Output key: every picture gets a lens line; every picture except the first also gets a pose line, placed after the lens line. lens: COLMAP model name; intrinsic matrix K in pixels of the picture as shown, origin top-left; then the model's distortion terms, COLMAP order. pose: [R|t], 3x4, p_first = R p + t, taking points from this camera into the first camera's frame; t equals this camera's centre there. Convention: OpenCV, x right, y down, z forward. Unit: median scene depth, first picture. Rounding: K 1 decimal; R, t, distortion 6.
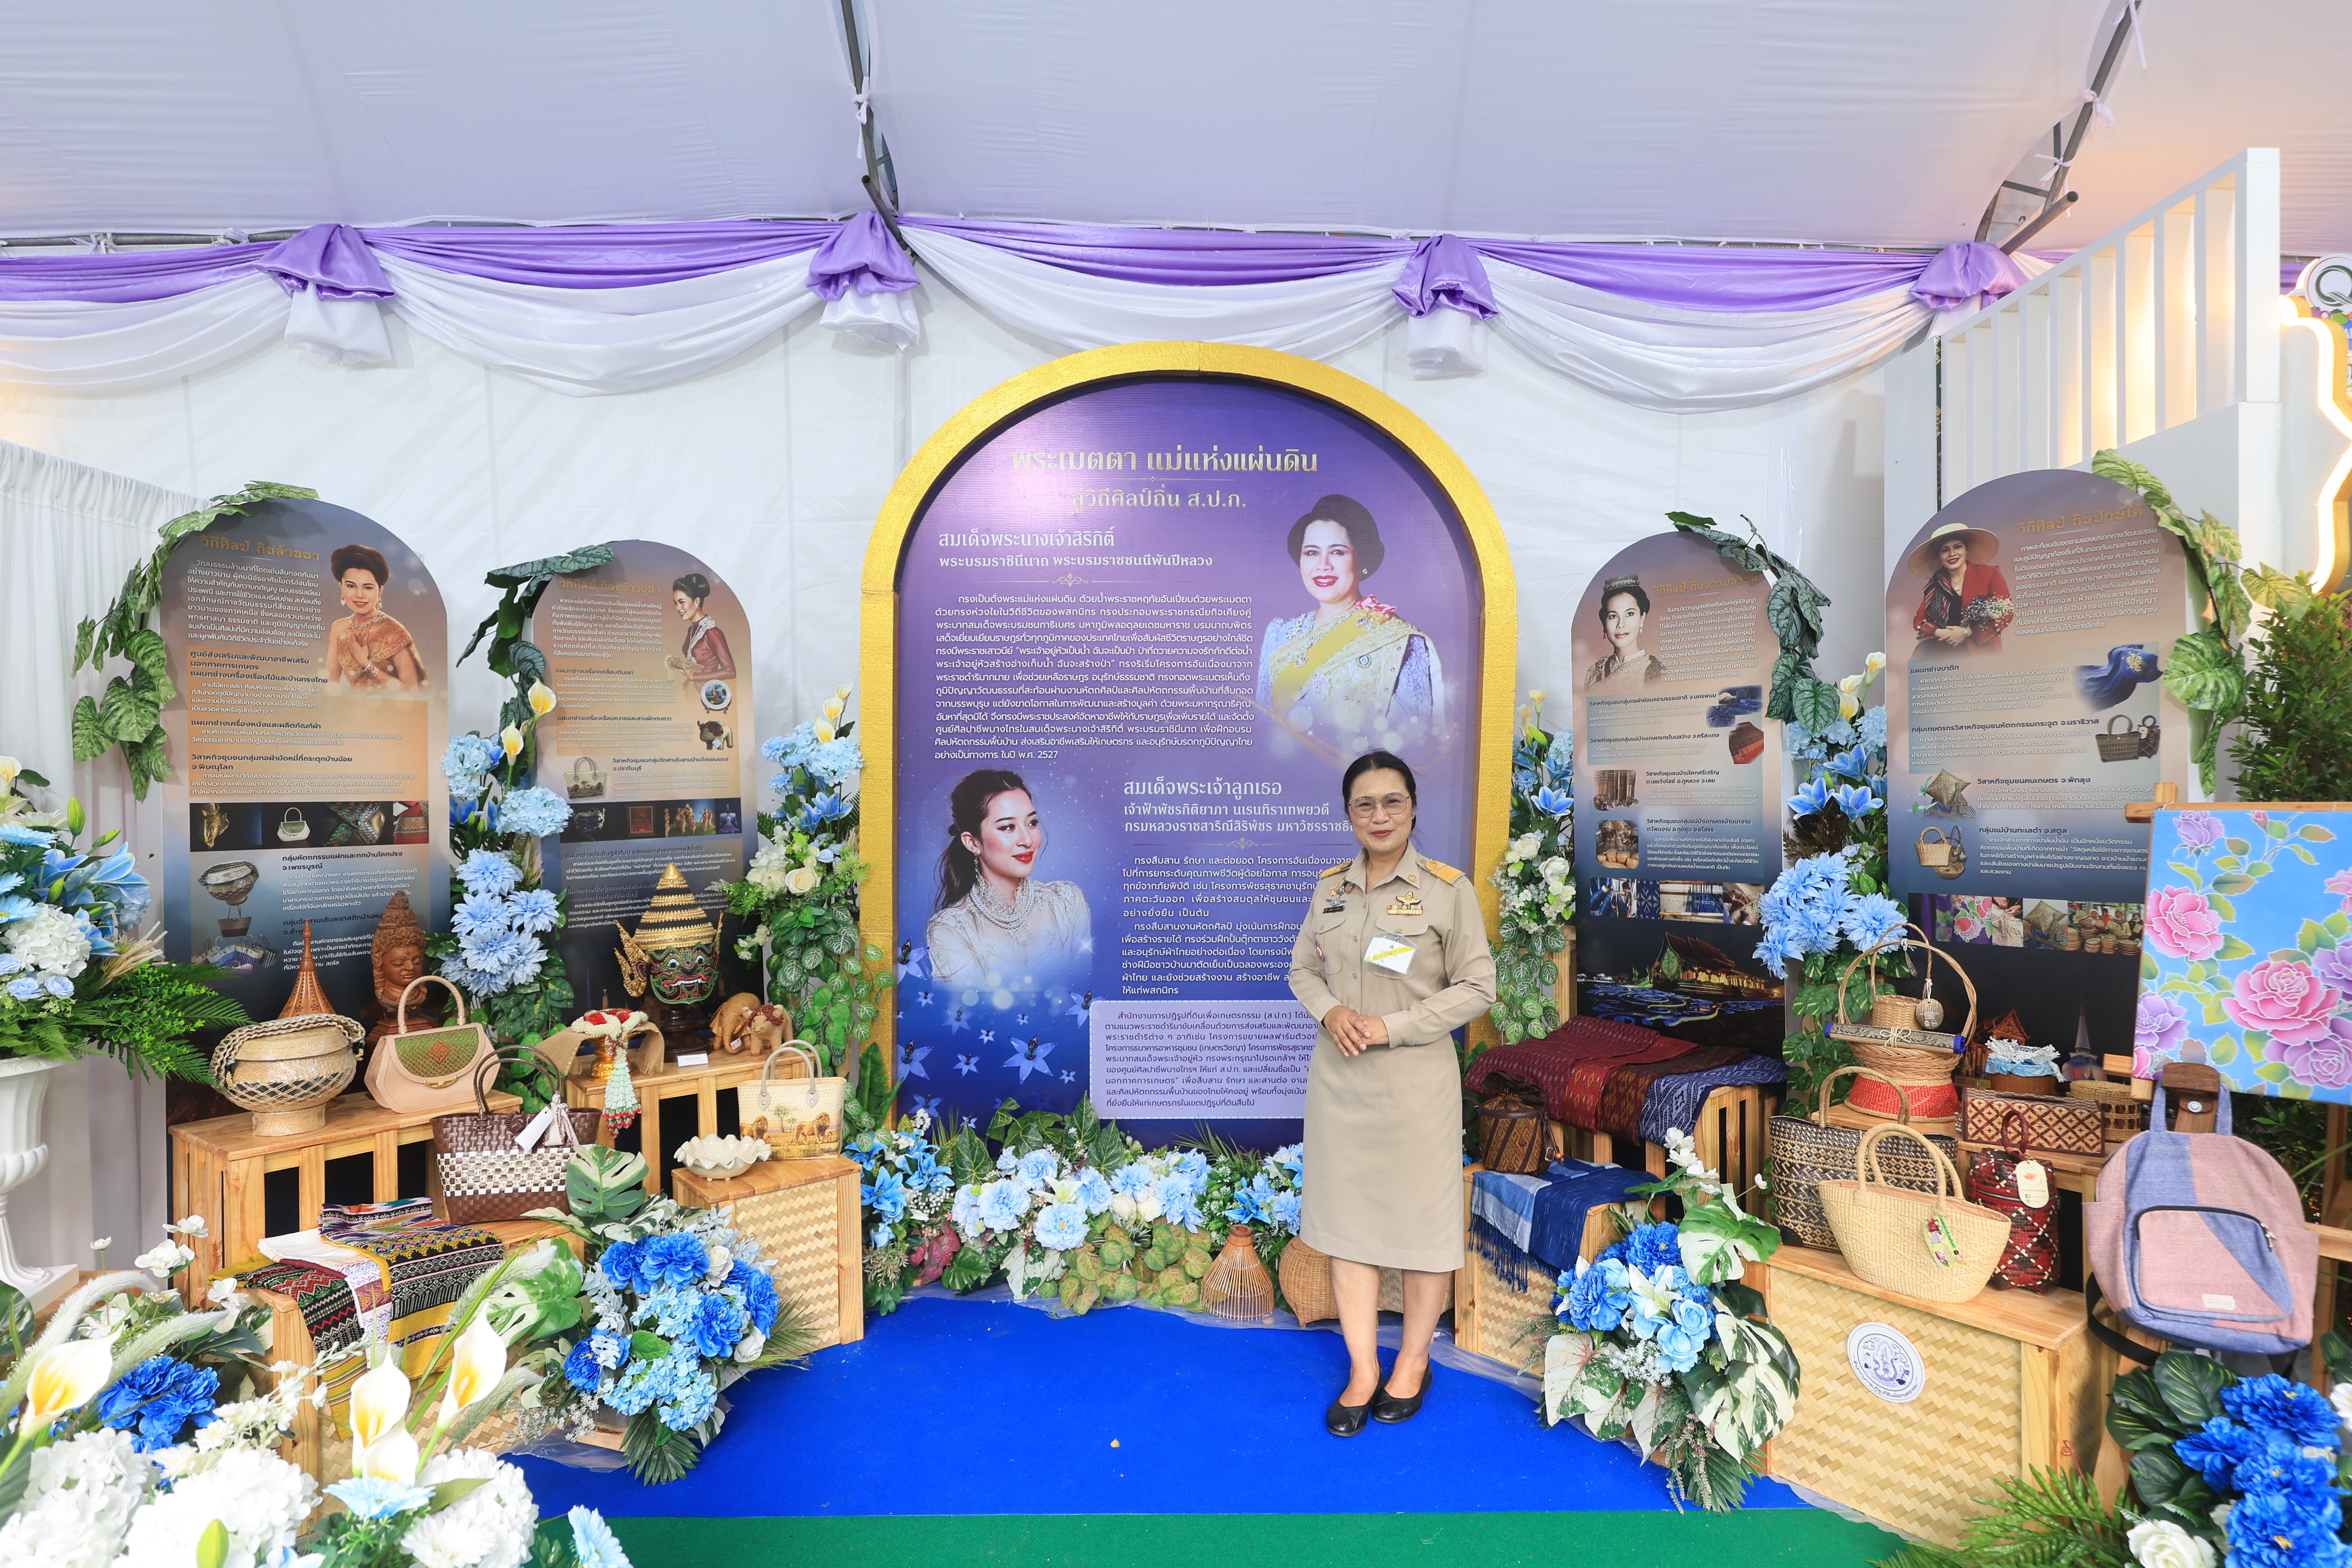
lens RADIAL K [[1251.2, 0, 1190.1], [0, 1251.2, 787.6], [0, 0, 1]] dist [0.000552, -0.000495]
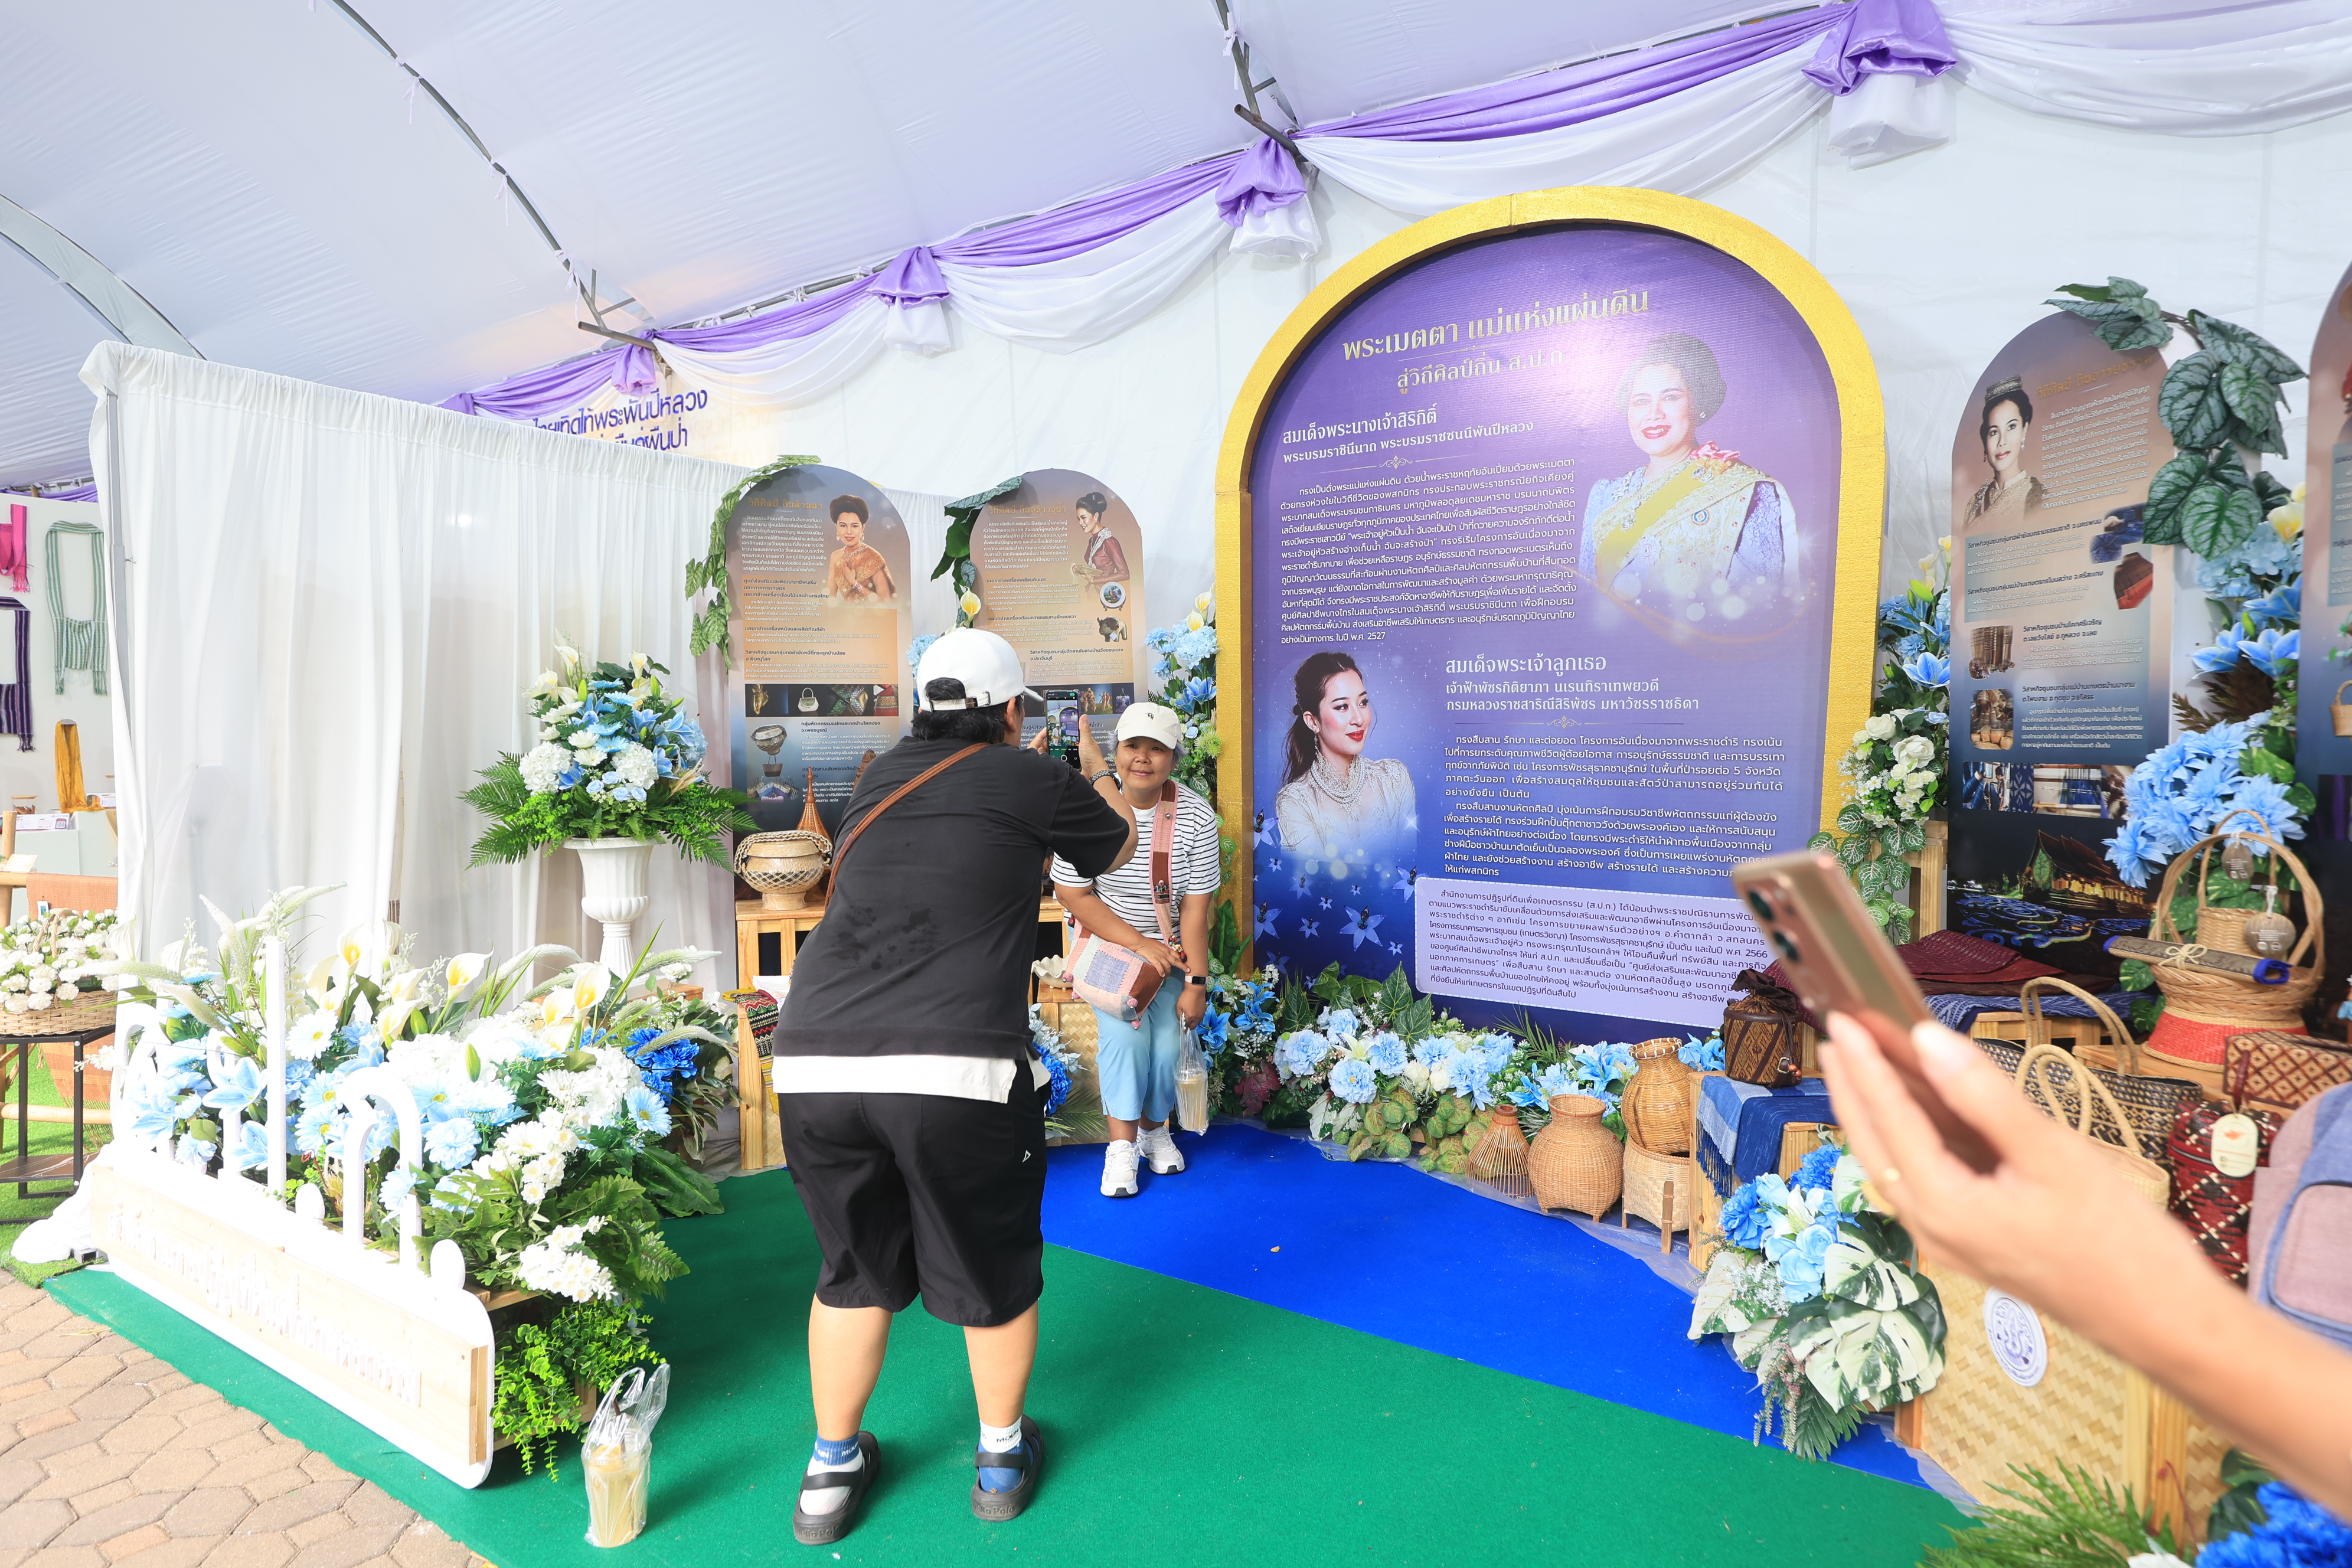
lens RADIAL K [[1323.1, 0, 1183.5], [0, 1323.1, 778.8], [0, 0, 1]] dist [0.003701, -0.000018]
pose [[0.824386, 0.024072, -0.565516, 0.386913], [0.004083, 0.998816, 0.048467, 0.038970], [0.566013, -0.042264, 0.823312, 0.008131]]
